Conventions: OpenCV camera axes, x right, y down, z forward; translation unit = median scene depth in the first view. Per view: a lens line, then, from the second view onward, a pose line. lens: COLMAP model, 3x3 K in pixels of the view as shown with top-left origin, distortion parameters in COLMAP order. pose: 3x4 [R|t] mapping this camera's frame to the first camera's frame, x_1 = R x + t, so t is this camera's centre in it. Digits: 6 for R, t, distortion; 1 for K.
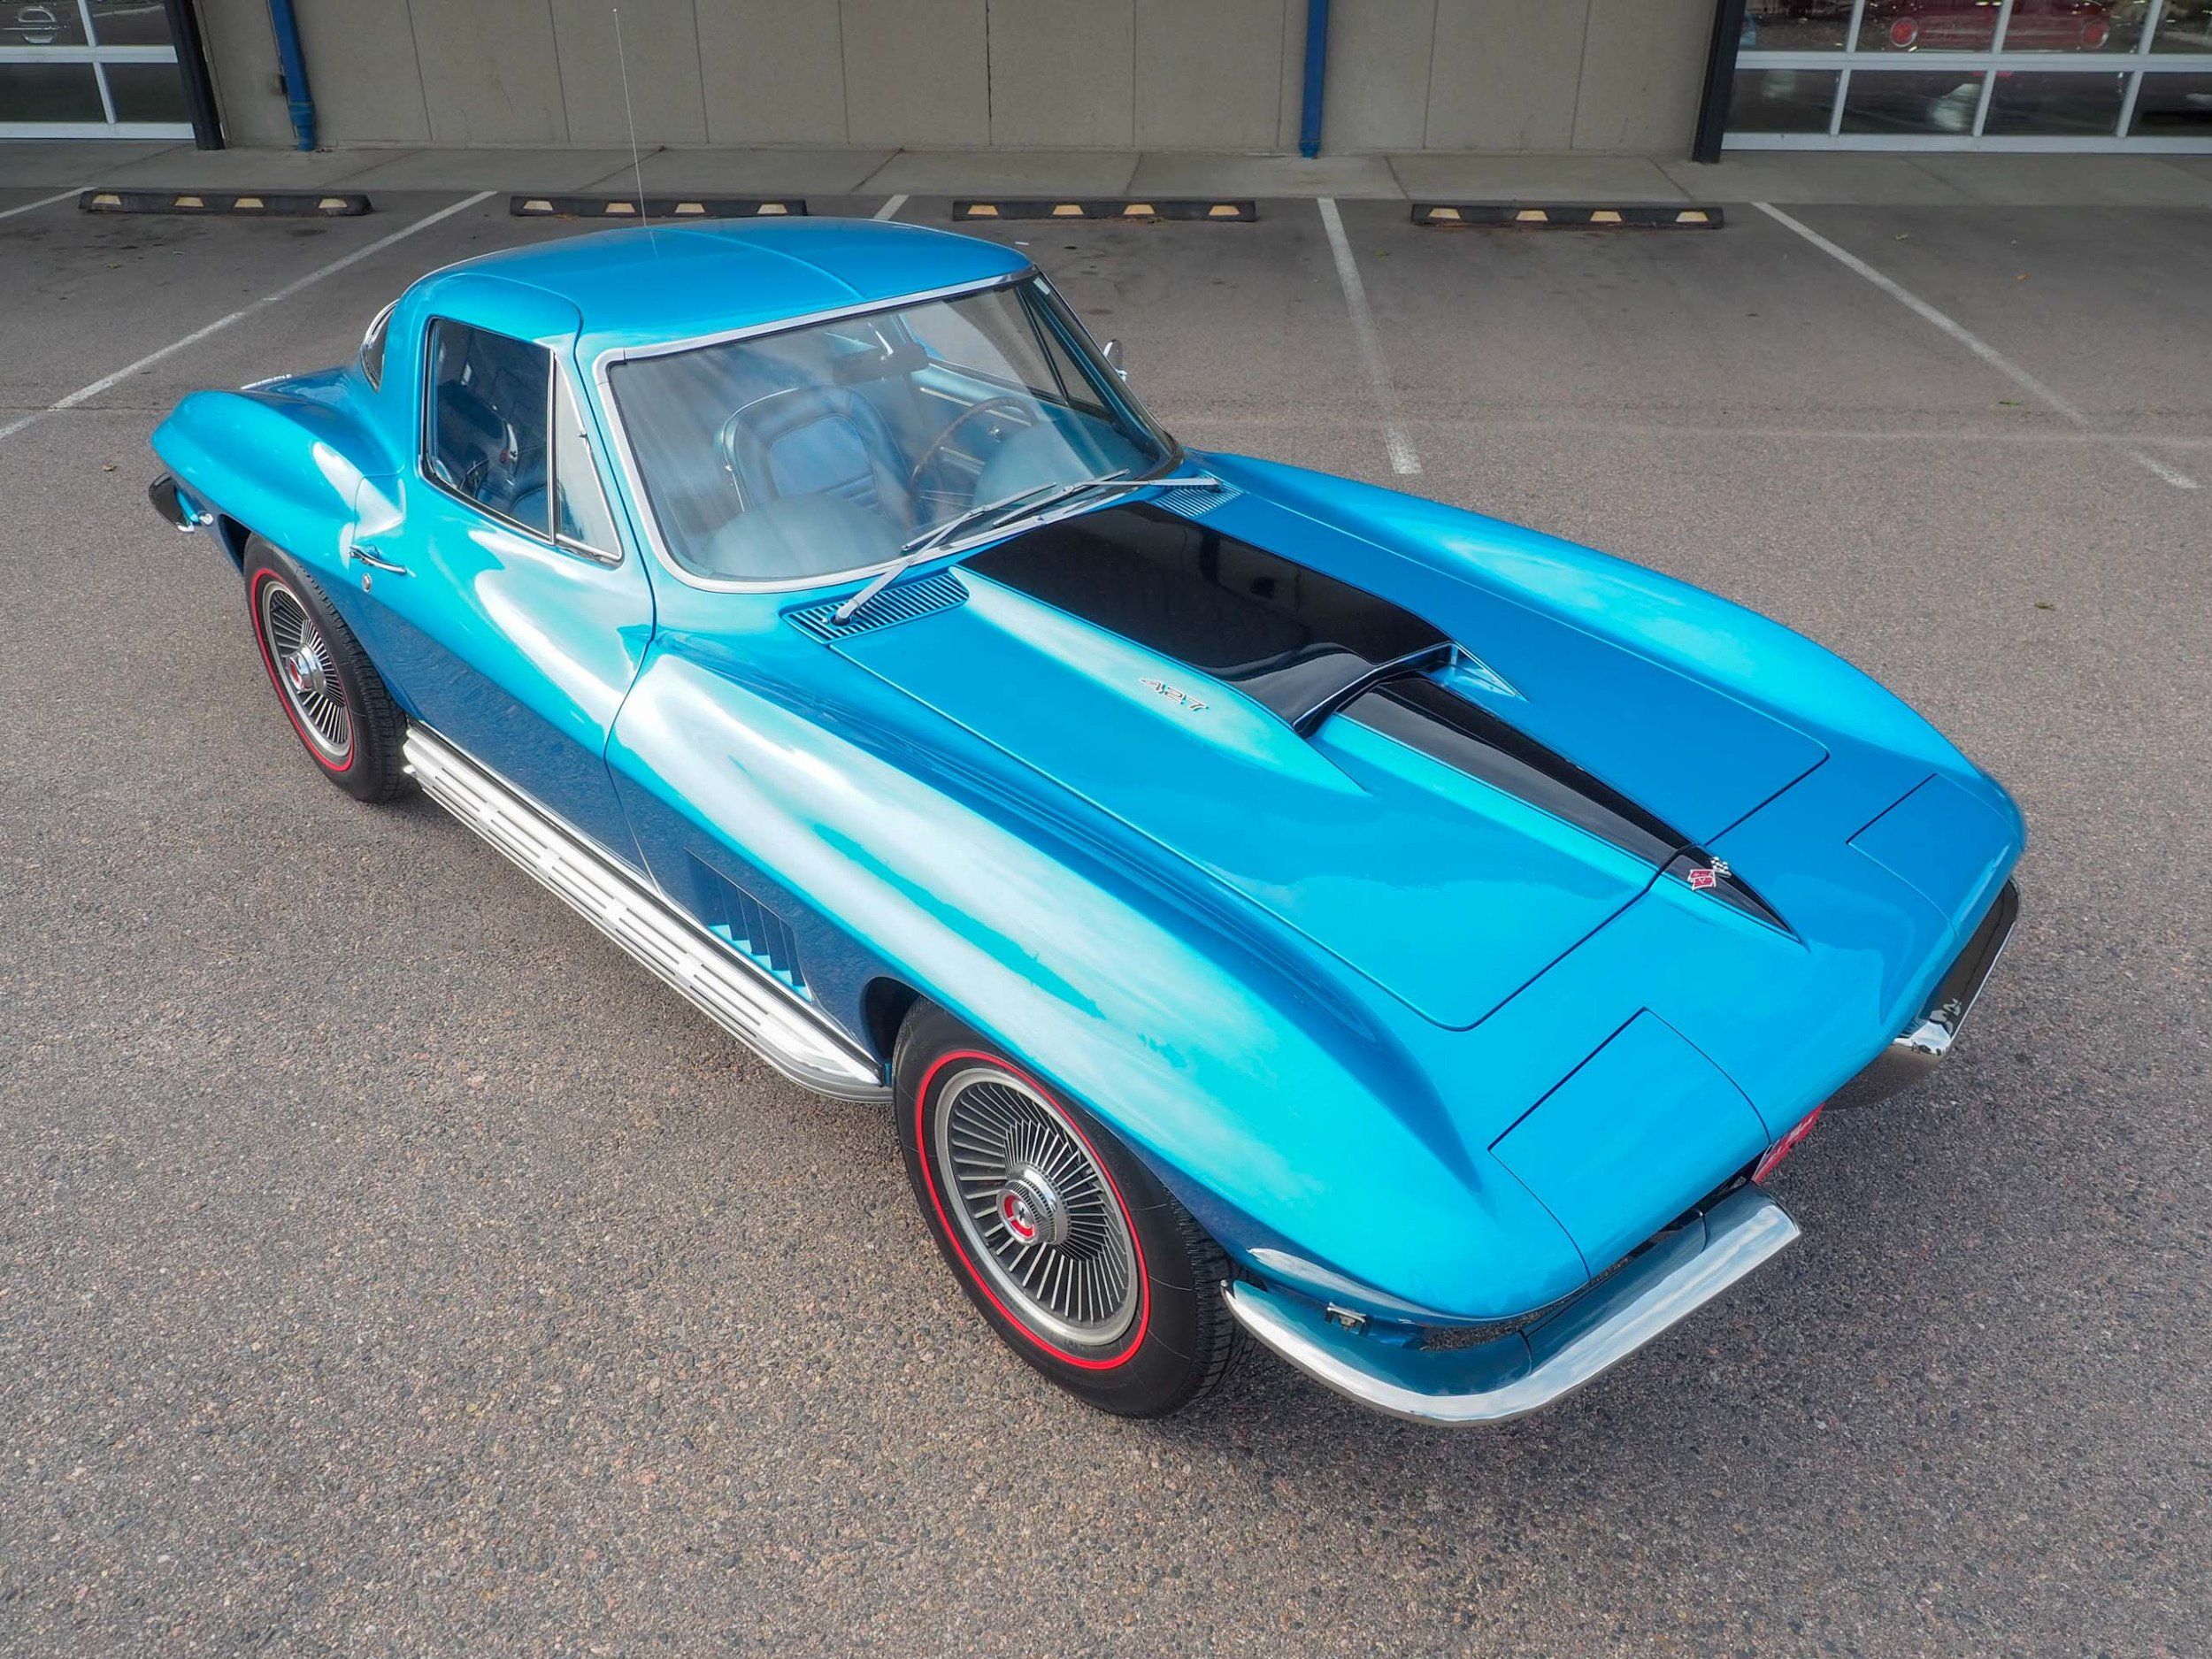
lens RADIAL K [[1641.3, 0, 1097.9], [0, 1641.3, 819.7], [0, 0, 1]] dist [-0.001766, -0.010843]
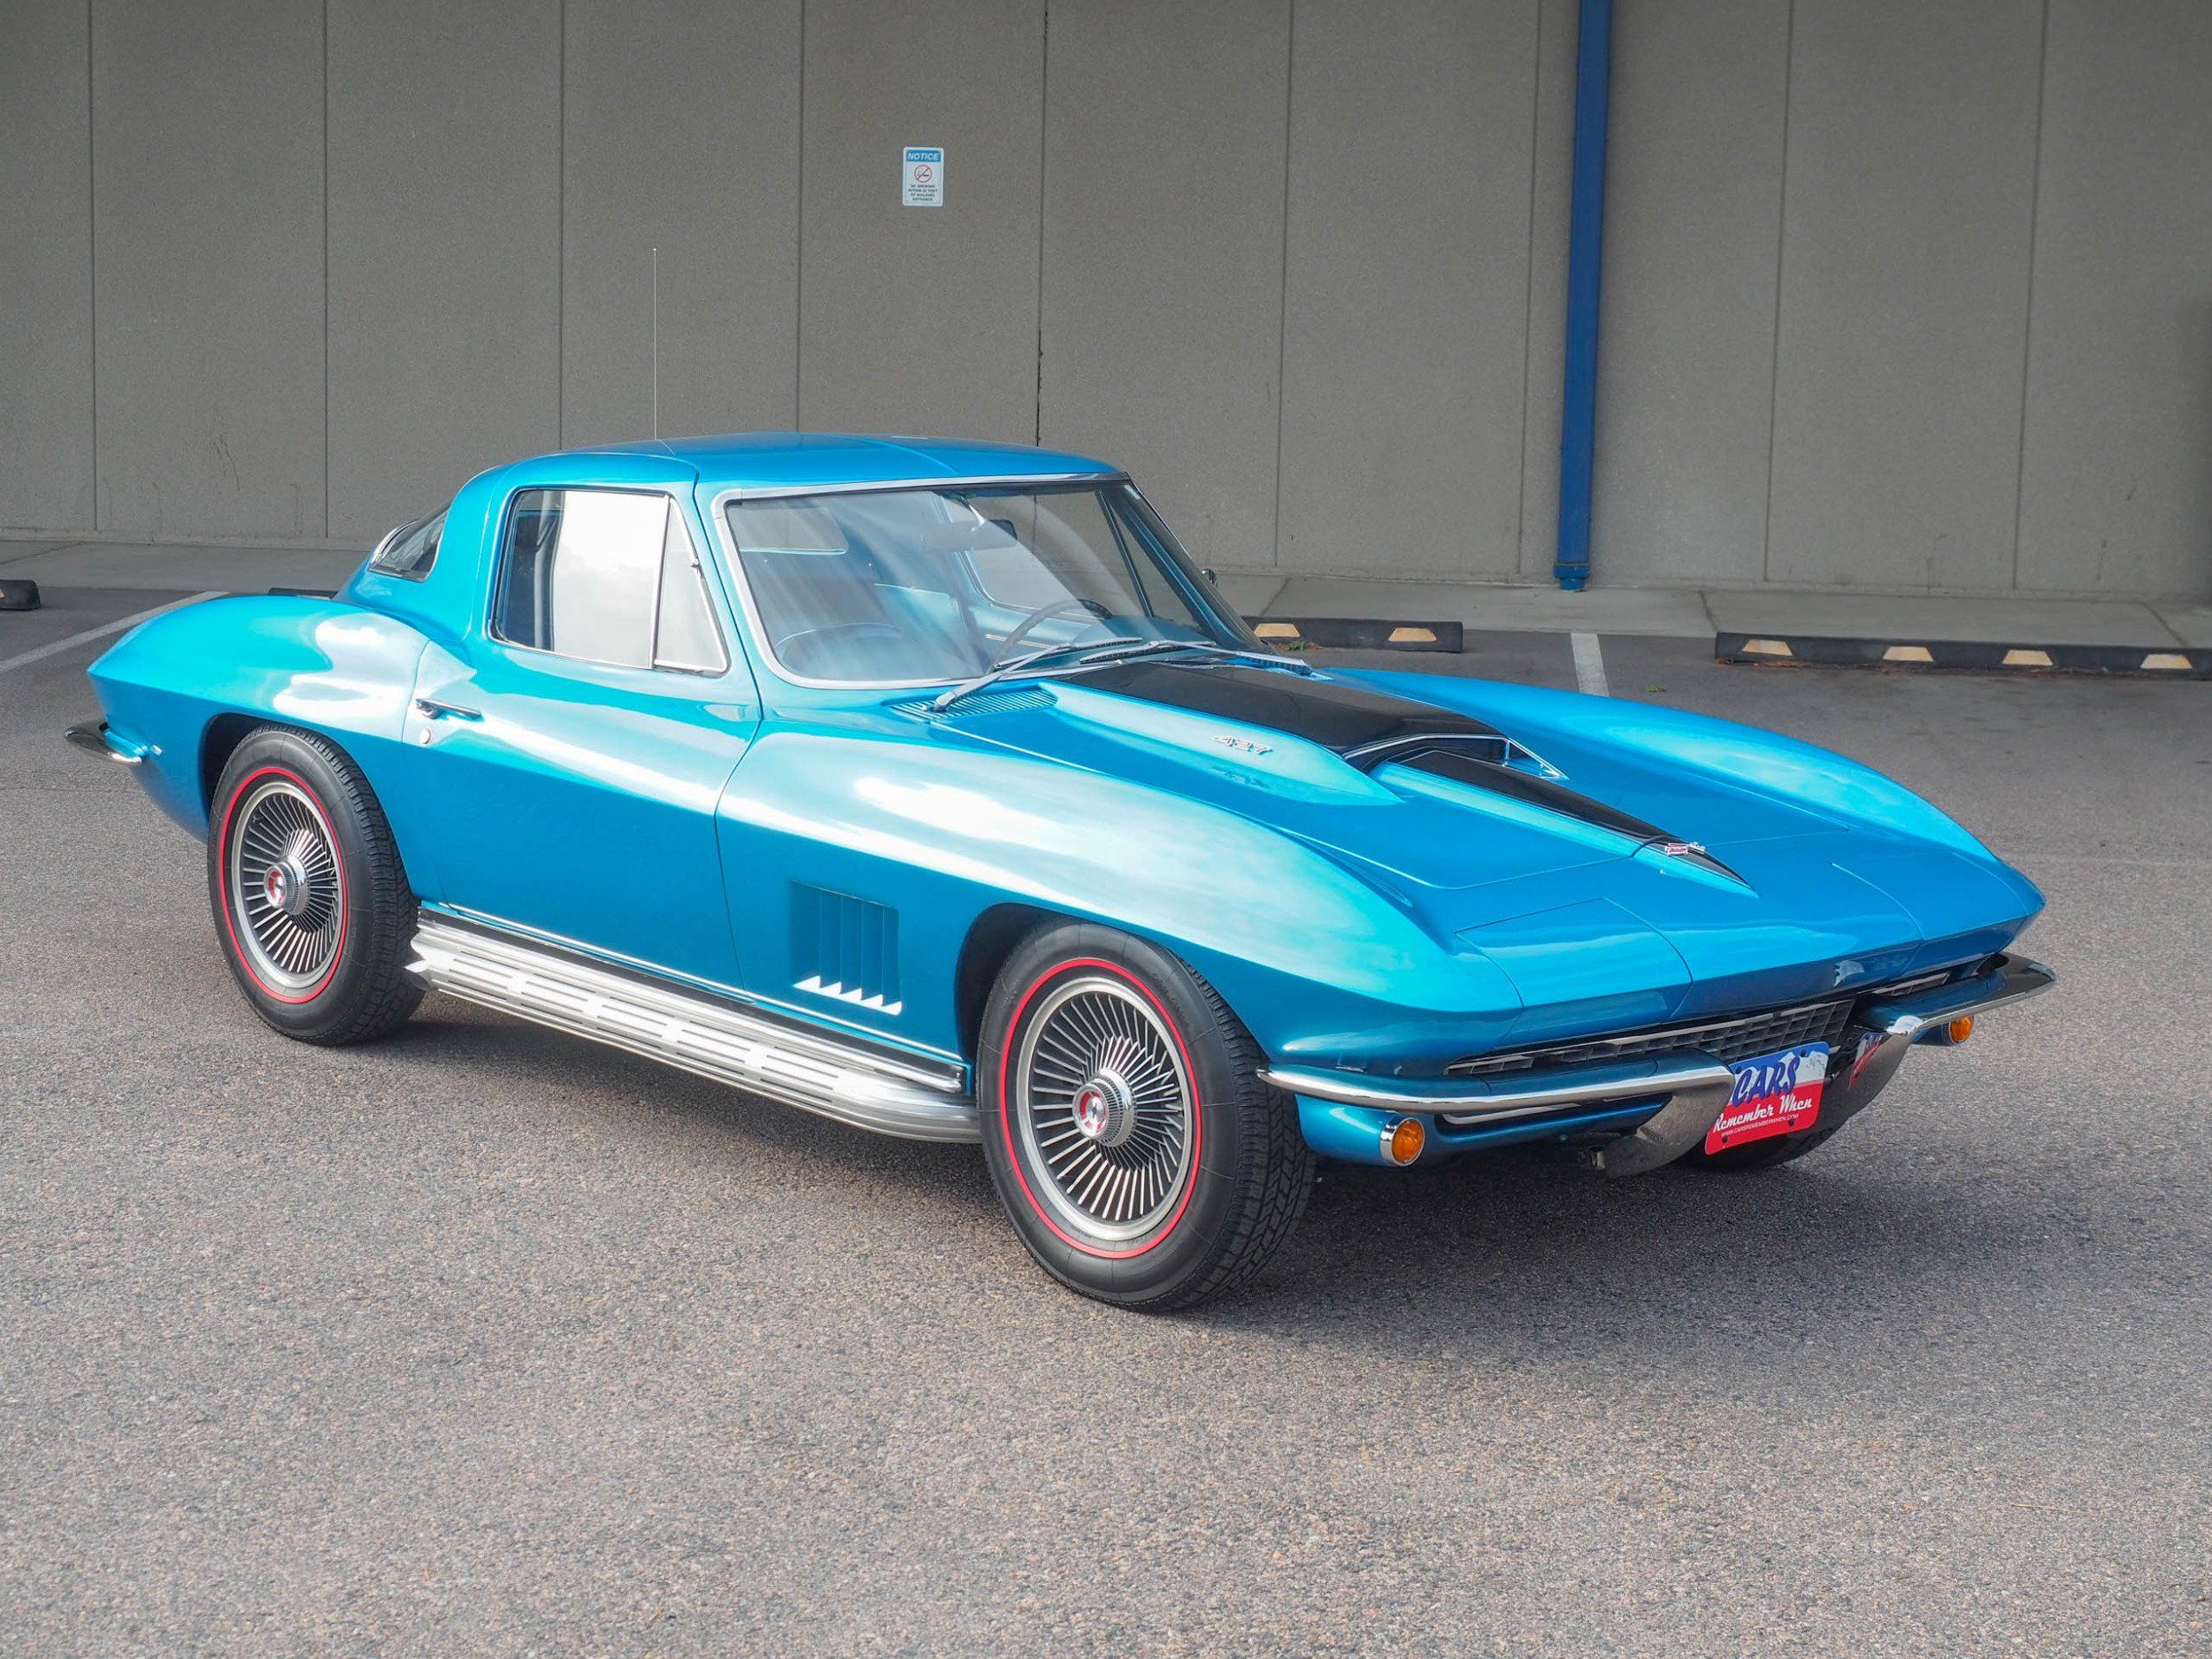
lens RADIAL K [[3922.0, 0, 1103.5], [0, 3922.0, 828.8], [0, 0, 1]] dist [0.002077, -0.112327]
pose [[0.999102, 0.028038, -0.031768, 0.009455], [-0.037498, 0.934184, -0.354815, 0.233591], [0.019728, 0.355688, 0.934397, -0.372593]]
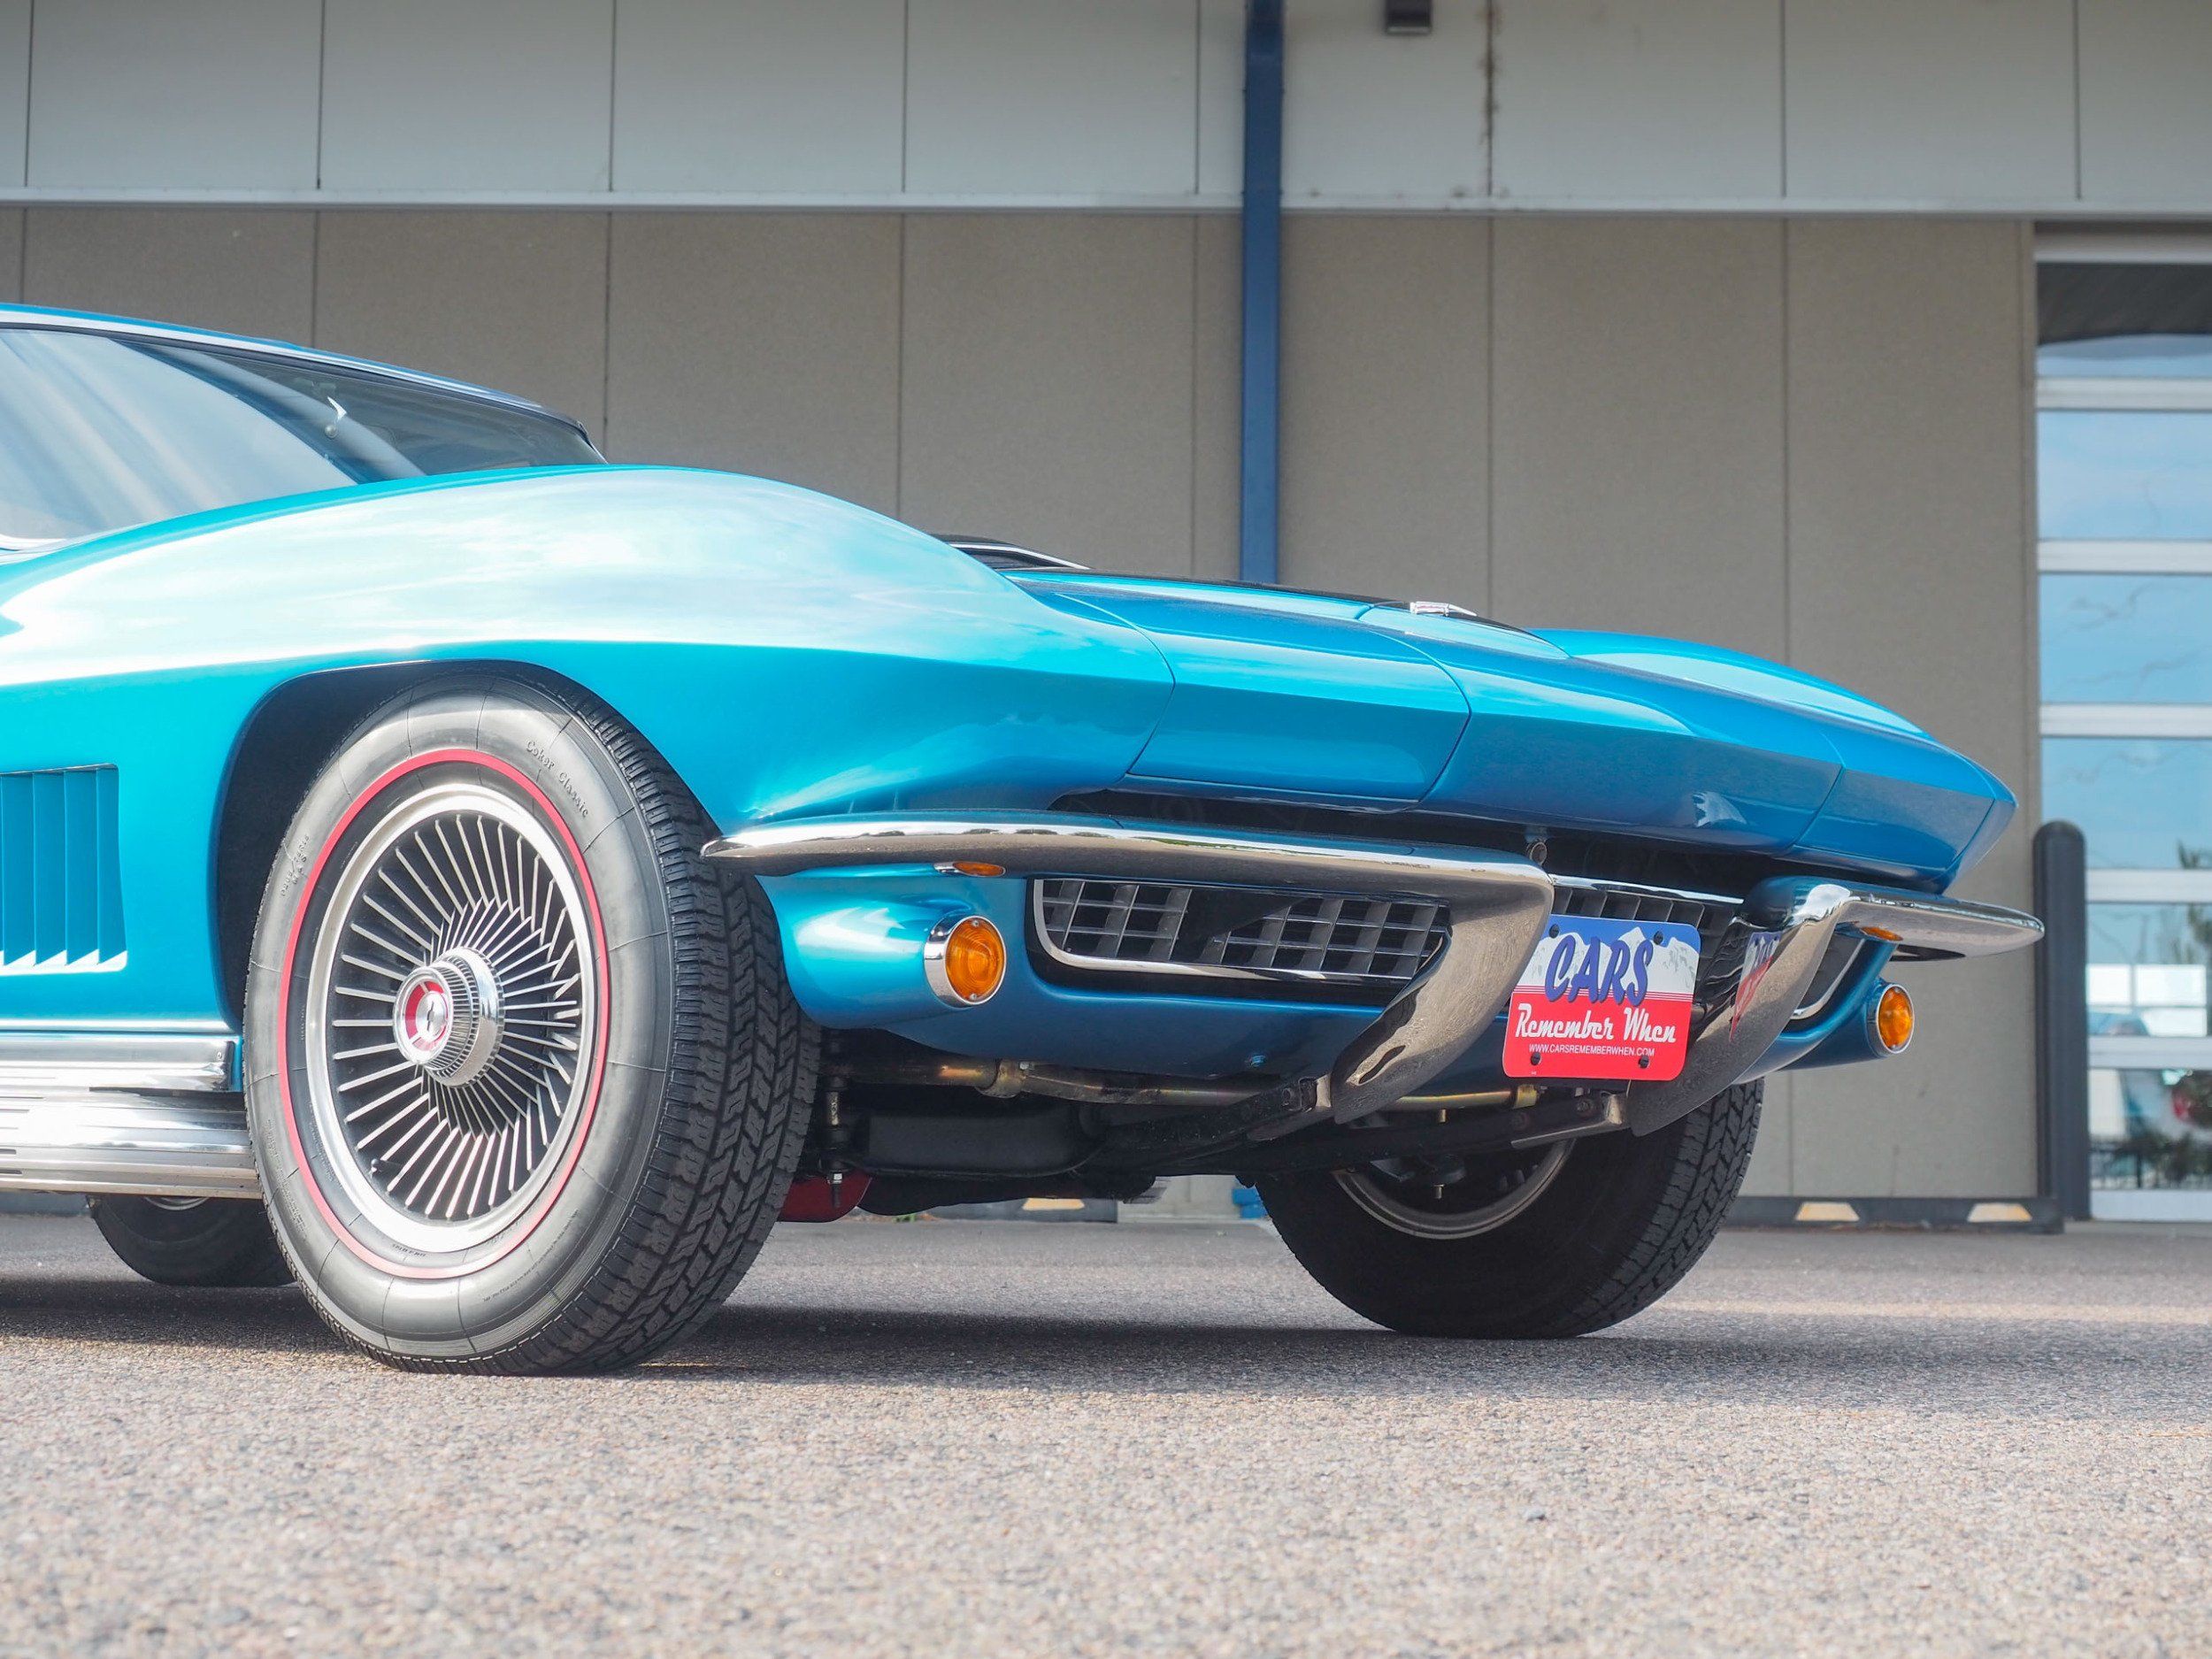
lens RADIAL K [[4233.8, 0, 1116.5], [0, 4233.8, 837.4], [0, 0, 1]] dist [-0.004358, -0.037143]
pose [[0.998640, 0.014253, 0.050141, 0.031718], [0.016693, 0.823797, -0.566639, 0.257328], [-0.049382, 0.566705, 0.822439, -0.098626]]
